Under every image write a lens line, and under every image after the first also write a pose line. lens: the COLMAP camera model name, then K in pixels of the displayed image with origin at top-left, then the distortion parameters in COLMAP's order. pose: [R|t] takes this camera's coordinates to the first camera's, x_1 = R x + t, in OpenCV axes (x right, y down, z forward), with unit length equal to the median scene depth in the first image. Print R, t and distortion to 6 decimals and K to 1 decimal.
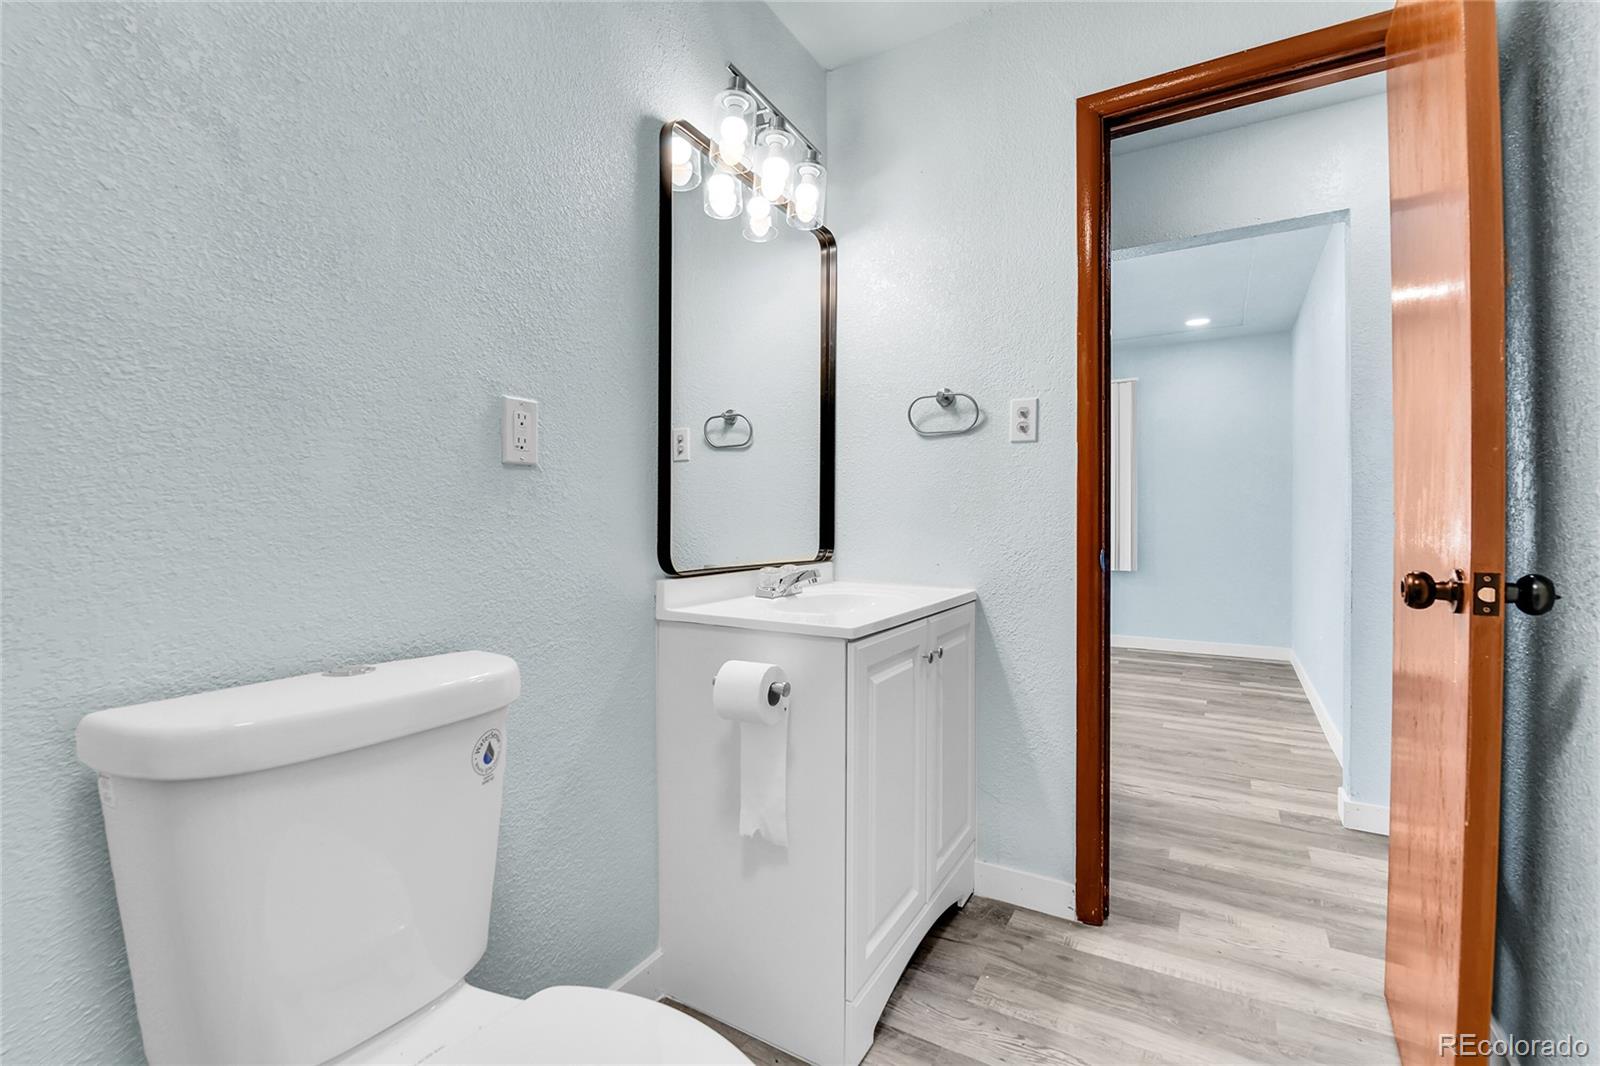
lens RADIAL K [[680.8, 0, 796.0], [0, 680.8, 522.8], [0, 0, 1]] dist [-0.006425, -0.007339]
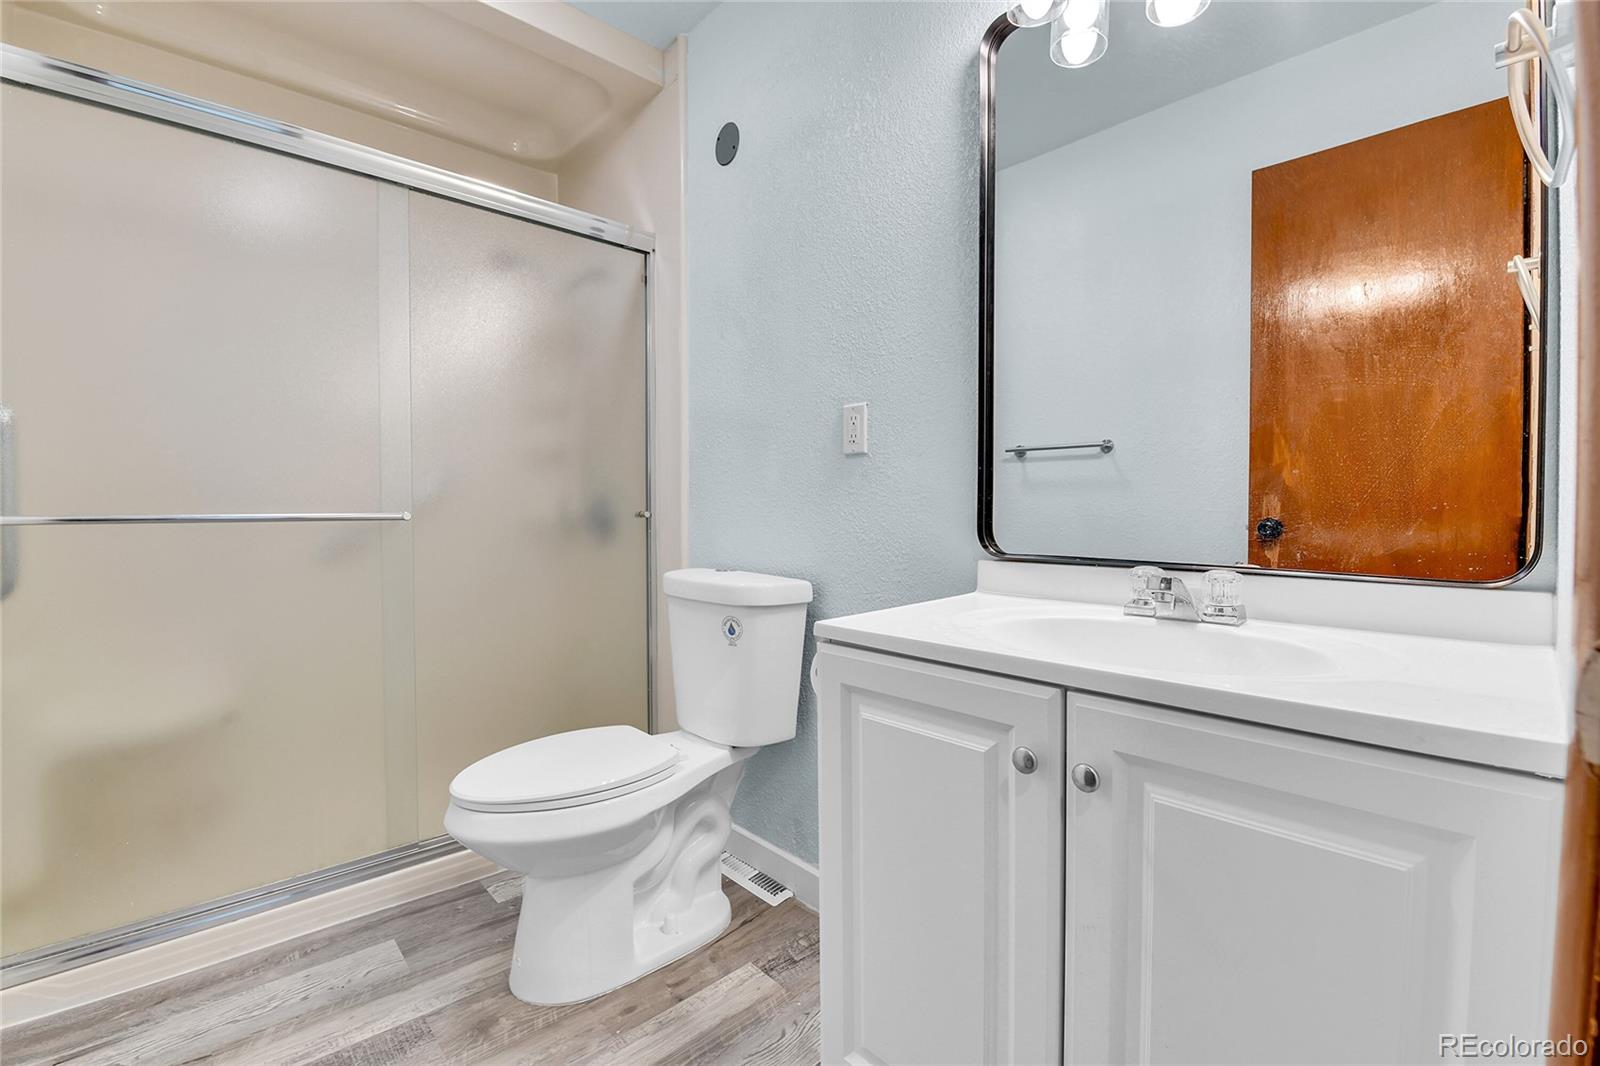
lens RADIAL K [[680.8, 0, 796.0], [0, 680.8, 522.8], [0, 0, 1]] dist [-0.006425, -0.007339]
pose [[-0.258603, 0.023381, -0.965701, 0.917158], [-0.001208, 0.999698, 0.024528, 0.016038], [0.965983, 0.007509, -0.258497, 1.236542]]
